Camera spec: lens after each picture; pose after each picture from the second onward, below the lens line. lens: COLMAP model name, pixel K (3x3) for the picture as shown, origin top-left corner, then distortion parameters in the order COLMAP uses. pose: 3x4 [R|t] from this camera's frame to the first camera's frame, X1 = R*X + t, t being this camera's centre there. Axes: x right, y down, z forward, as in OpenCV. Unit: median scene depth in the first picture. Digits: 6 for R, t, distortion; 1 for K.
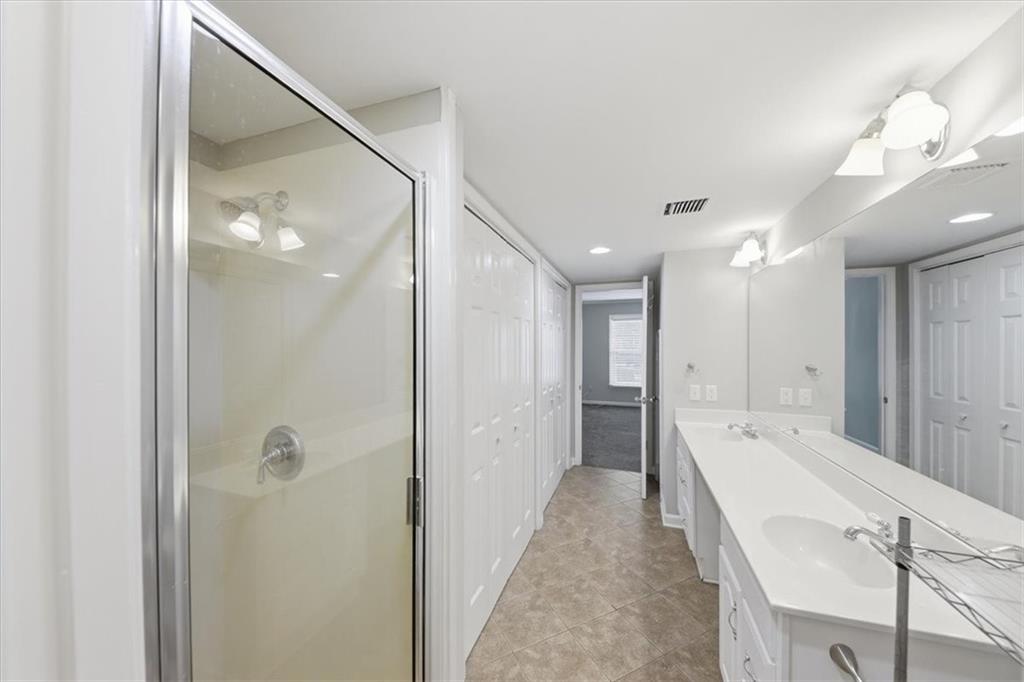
lens RADIAL K [[340.6, 0, 511.8], [0, 340.6, 344.9], [0, 0, 1]] dist [0.035653, -0.019125]
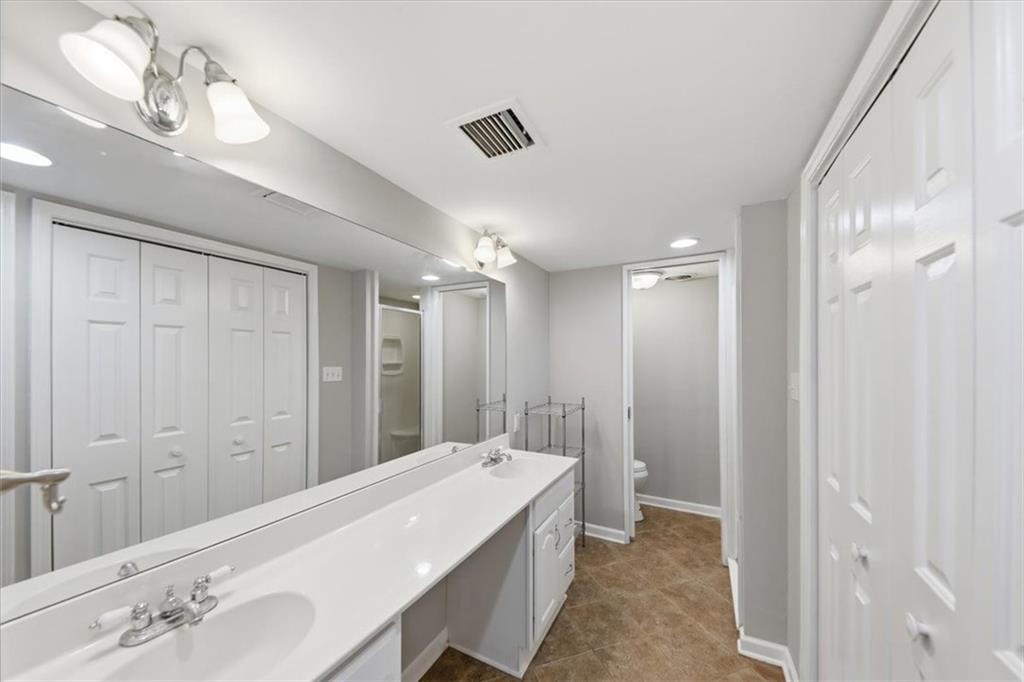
lens RADIAL K [[362.0, 0, 511.0], [0, 362.0, 354.3], [0, 0, 1]] dist [0.022610, -0.000232]
pose [[-0.988147, 0.003330, 0.153475, 0.267000], [0.002764, 0.999989, -0.003901, -0.000690], [-0.153486, -0.003431, -0.988145, 1.162438]]
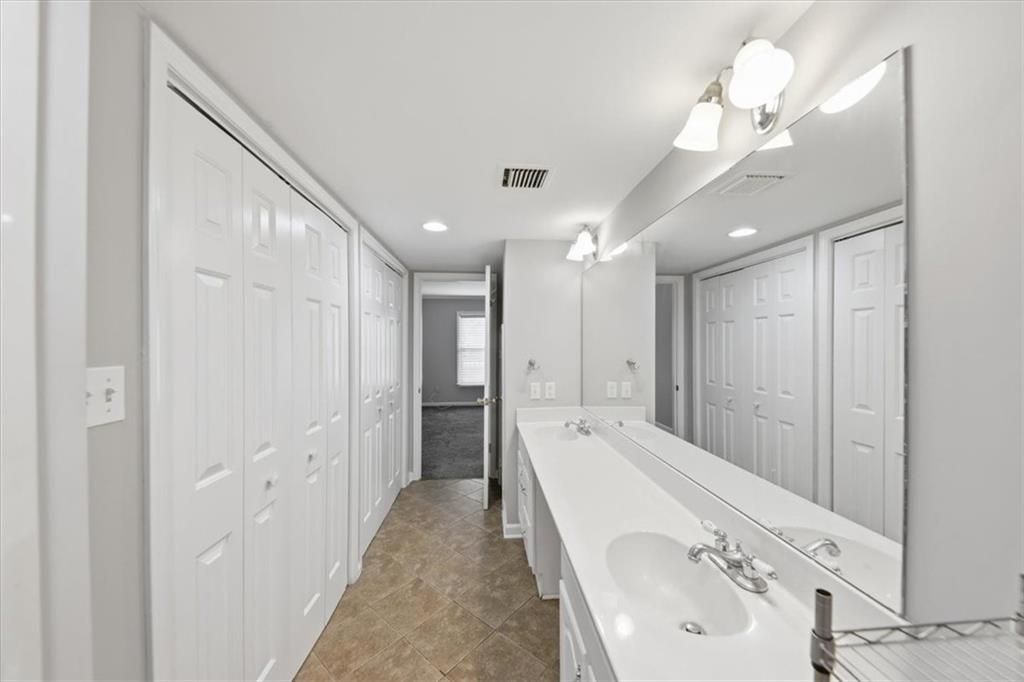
lens RADIAL K [[358.5, 0, 505.8], [0, 358.5, 342.3], [0, 0, 1]] dist [-0.000750, -0.000484]
pose [[0.918284, 0.000706, 0.395922, 0.076716], [0.000492, 0.999996, -0.002924, 0.008630], [-0.395922, 0.002880, 0.918280, 0.142190]]
